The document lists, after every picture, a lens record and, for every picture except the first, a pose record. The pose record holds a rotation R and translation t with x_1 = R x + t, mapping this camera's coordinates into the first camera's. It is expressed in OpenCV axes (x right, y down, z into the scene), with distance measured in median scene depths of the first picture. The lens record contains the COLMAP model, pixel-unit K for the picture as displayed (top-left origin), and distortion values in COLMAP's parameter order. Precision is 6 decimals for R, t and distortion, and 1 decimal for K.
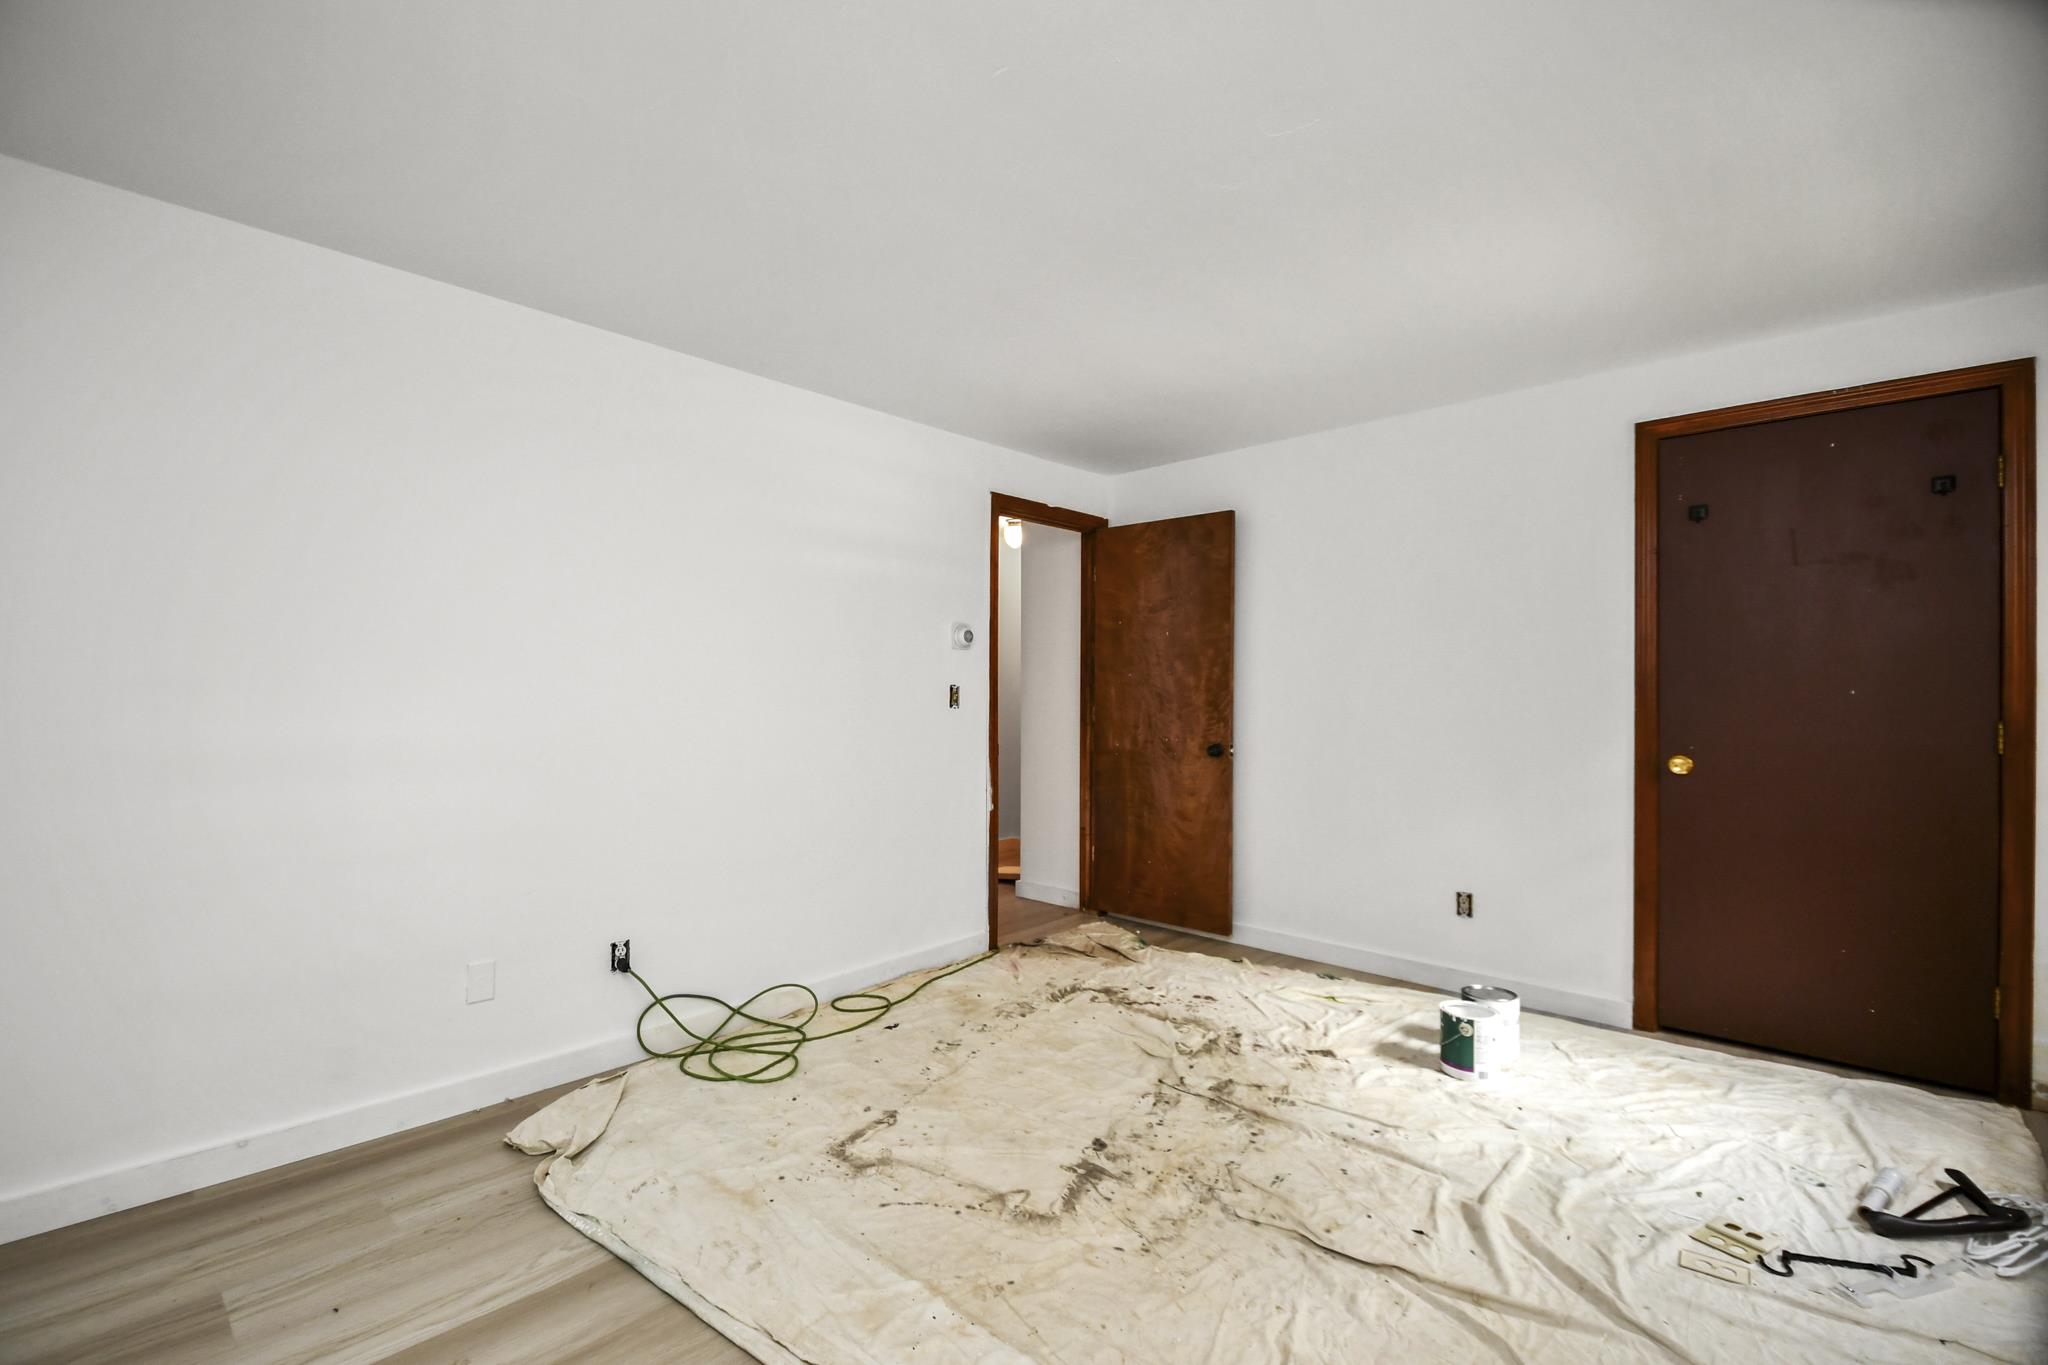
lens RADIAL K [[899.8, 0, 995.8], [0, 899.8, 688.3], [0, 0, 1]] dist [0.030789, -0.019343]
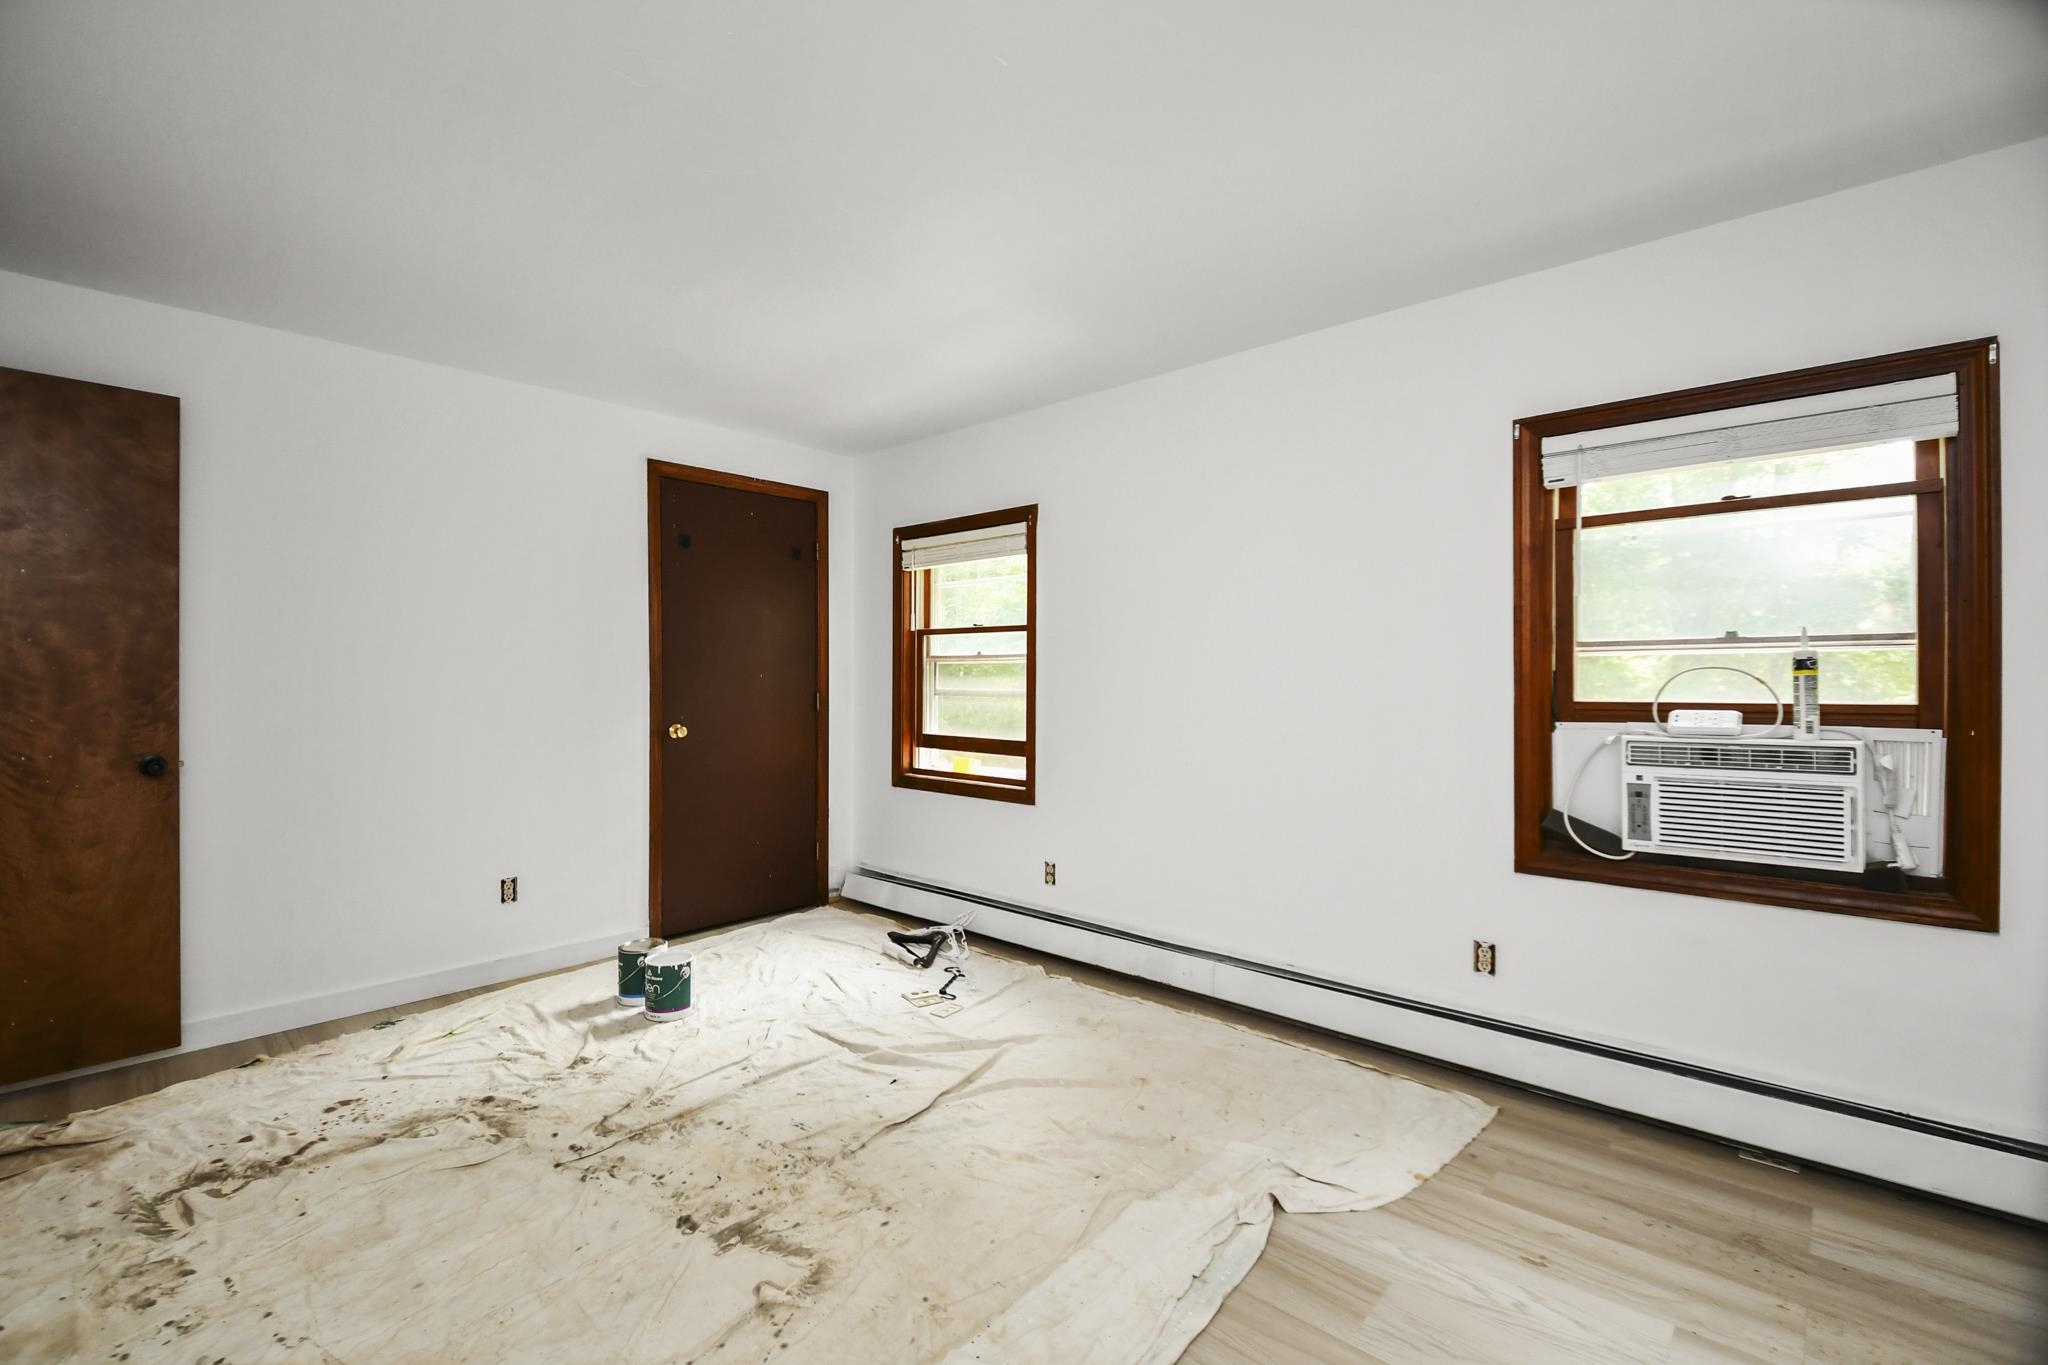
lens RADIAL K [[899.8, 0, 995.8], [0, 899.8, 688.3], [0, 0, 1]] dist [0.030789, -0.019343]
pose [[-0.012634, -0.015205, 0.999805, -0.540472], [-0.008601, 0.999849, 0.015097, -0.001822], [-0.999883, -0.008409, -0.012763, 0.548077]]
